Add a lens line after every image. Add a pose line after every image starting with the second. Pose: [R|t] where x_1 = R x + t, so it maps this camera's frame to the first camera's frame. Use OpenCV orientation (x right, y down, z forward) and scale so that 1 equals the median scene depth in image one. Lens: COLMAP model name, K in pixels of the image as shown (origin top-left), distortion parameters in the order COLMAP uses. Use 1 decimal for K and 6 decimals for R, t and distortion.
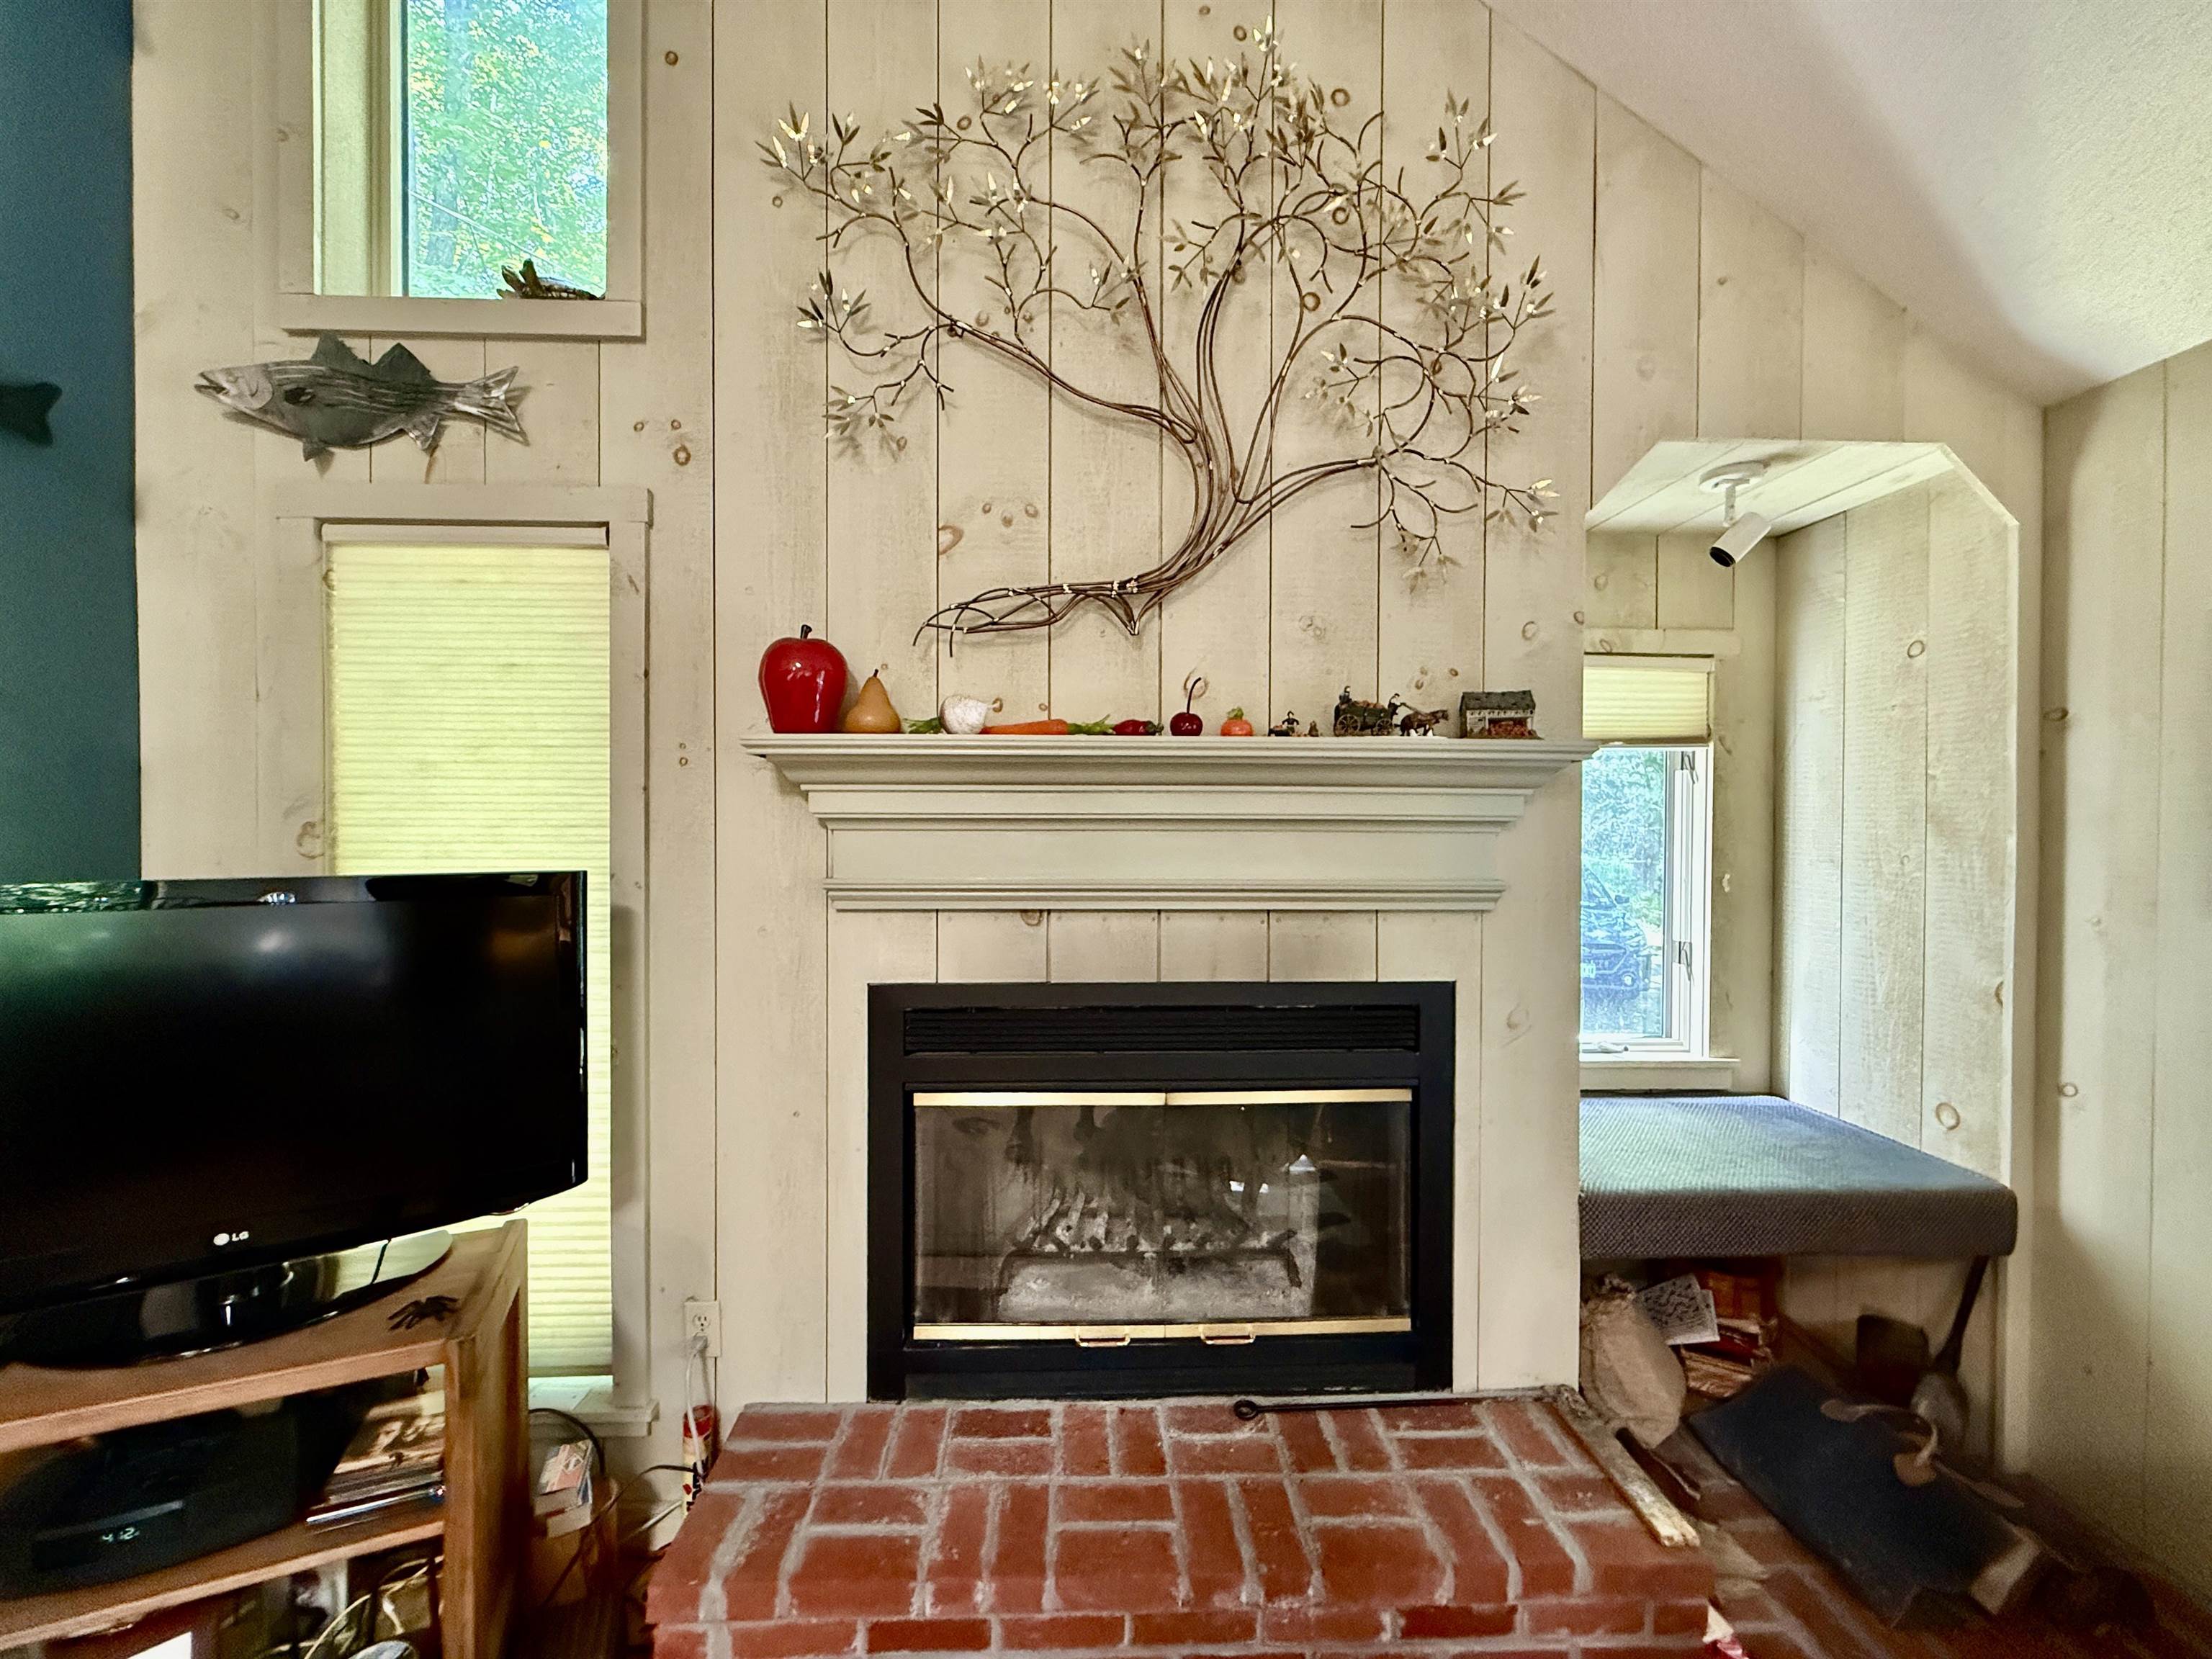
lens RADIAL K [[883.5, 0, 1104.1], [0, 883.5, 831.0], [0, 0, 1]] dist [0.000793, 0.000058]
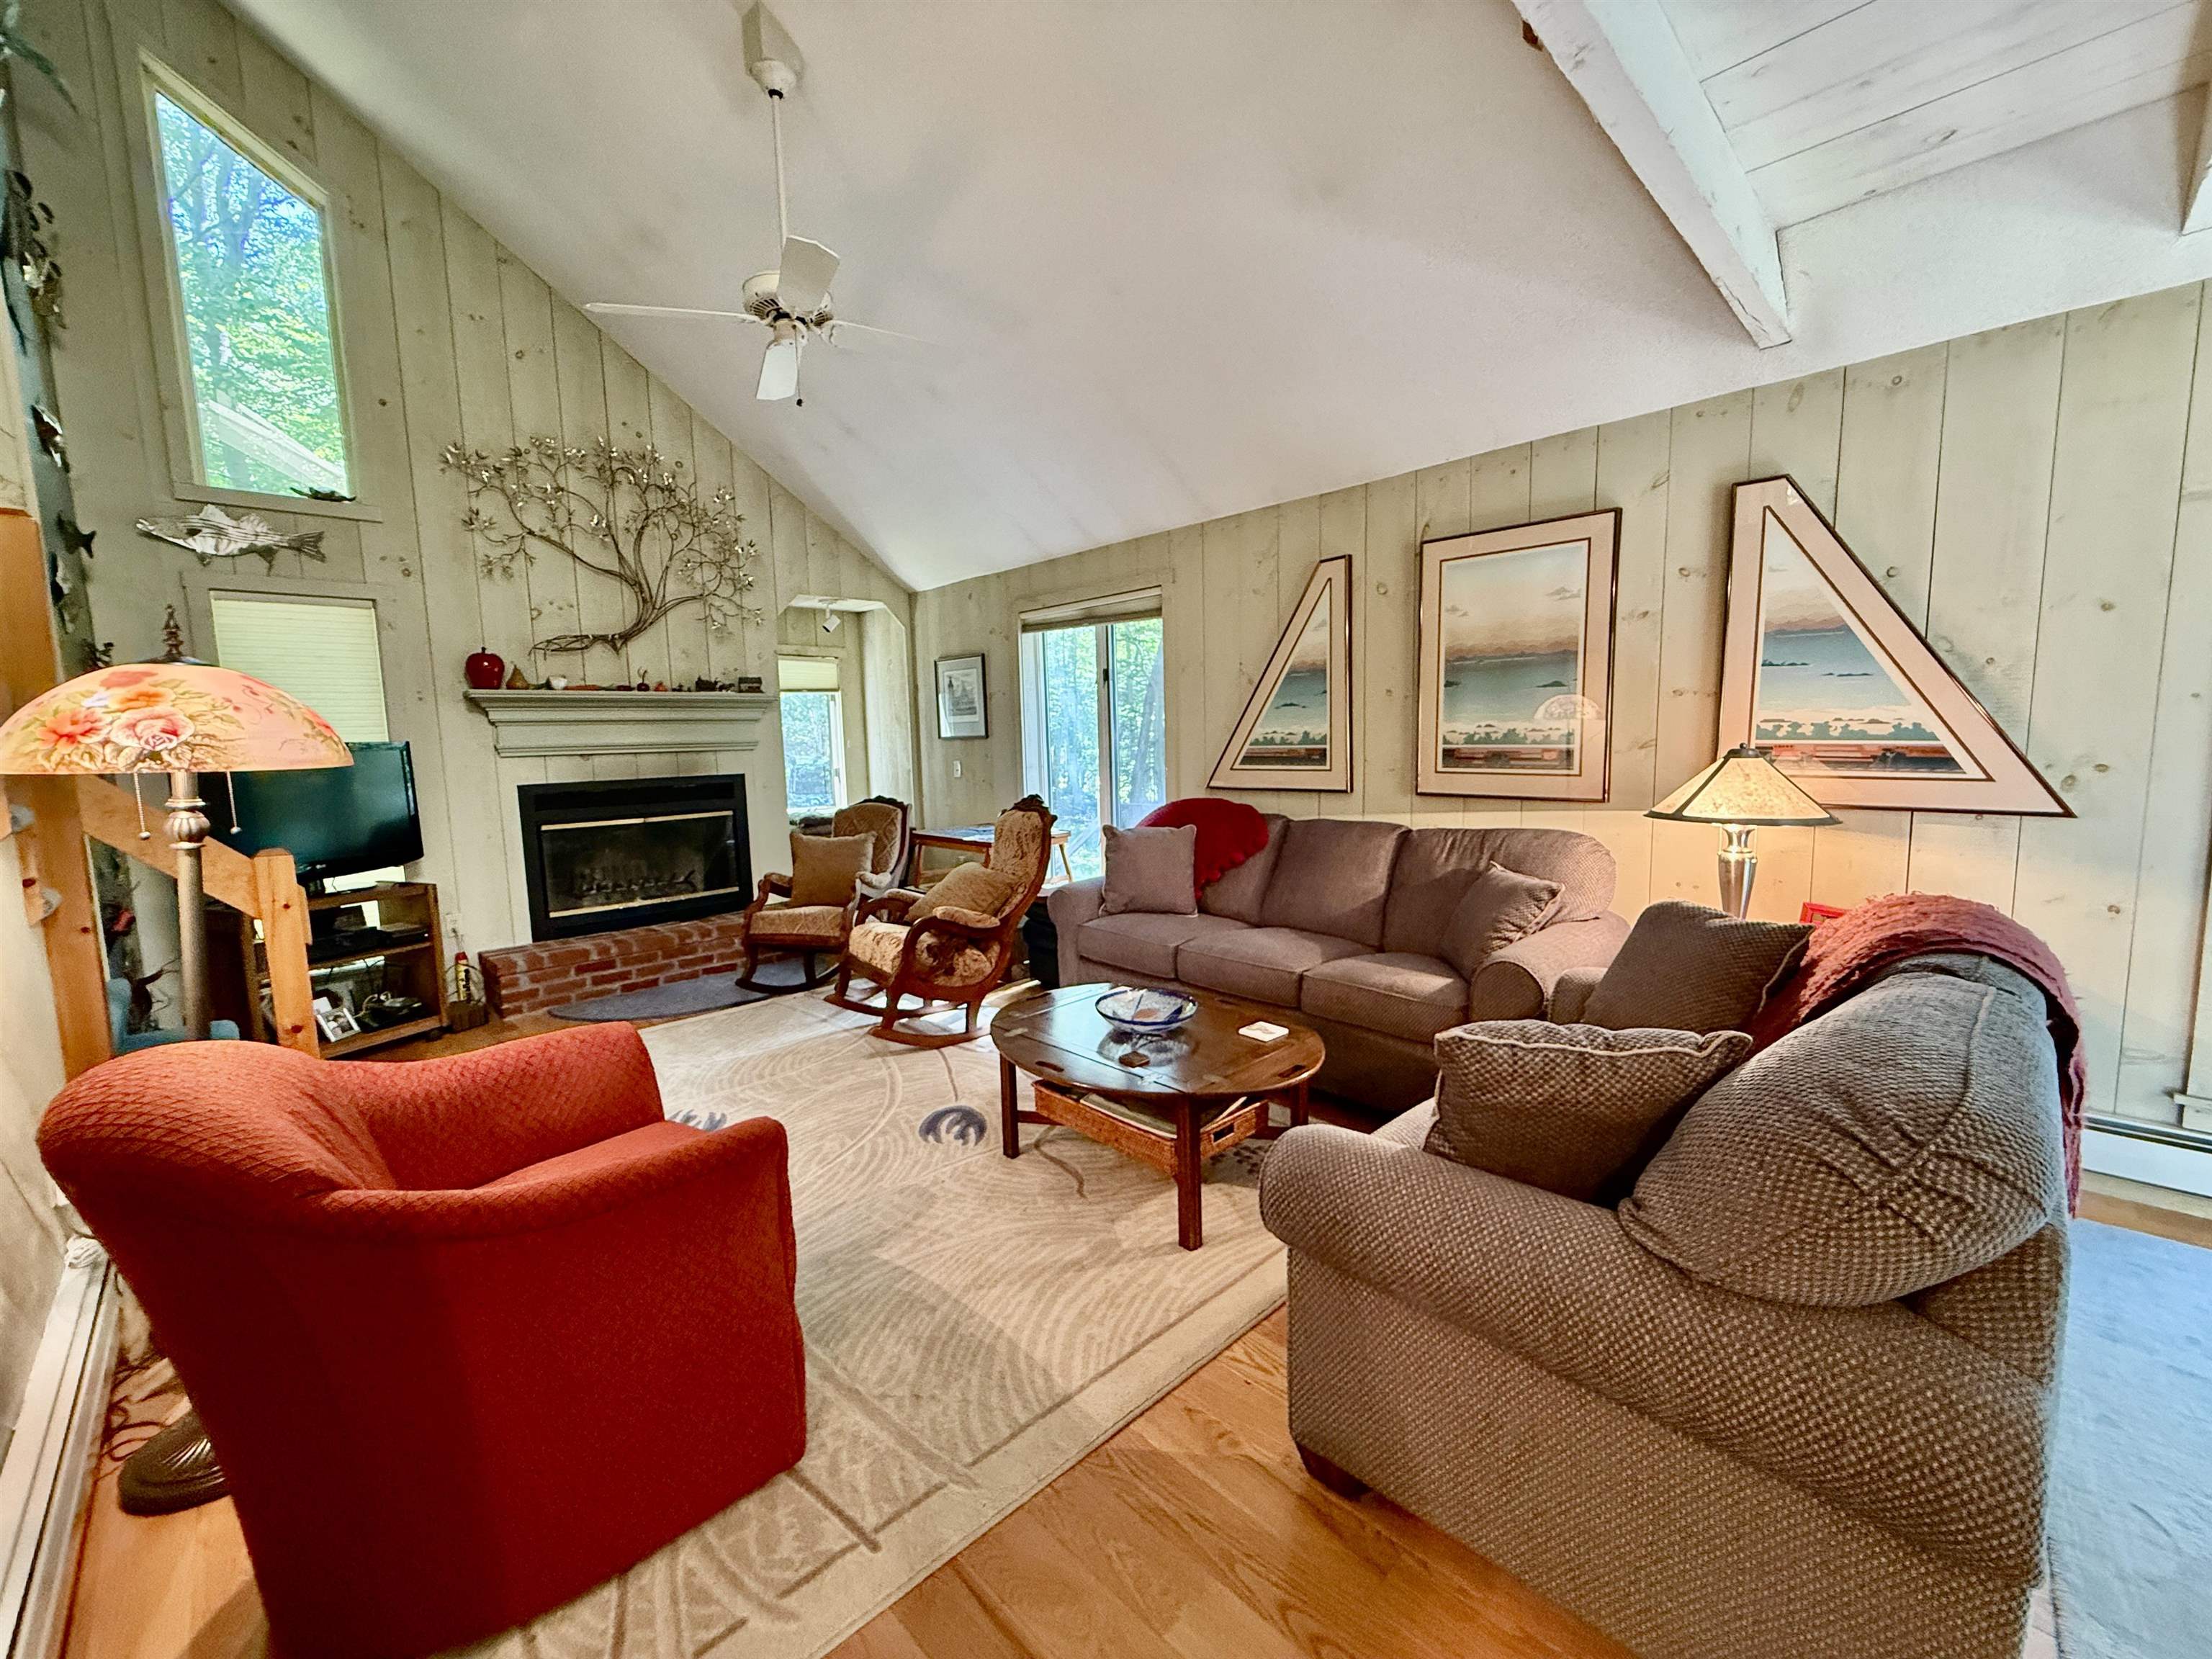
lens RADIAL K [[883.5, 0, 1104.1], [0, 883.5, 831.0], [0, 0, 1]] dist [0.000793, 0.000058]
pose [[0.738141, -0.096188, 0.667754, -0.751046], [0.036384, 0.994019, 0.102967, 0.102500], [-0.673665, -0.051709, 0.737226, -2.122798]]
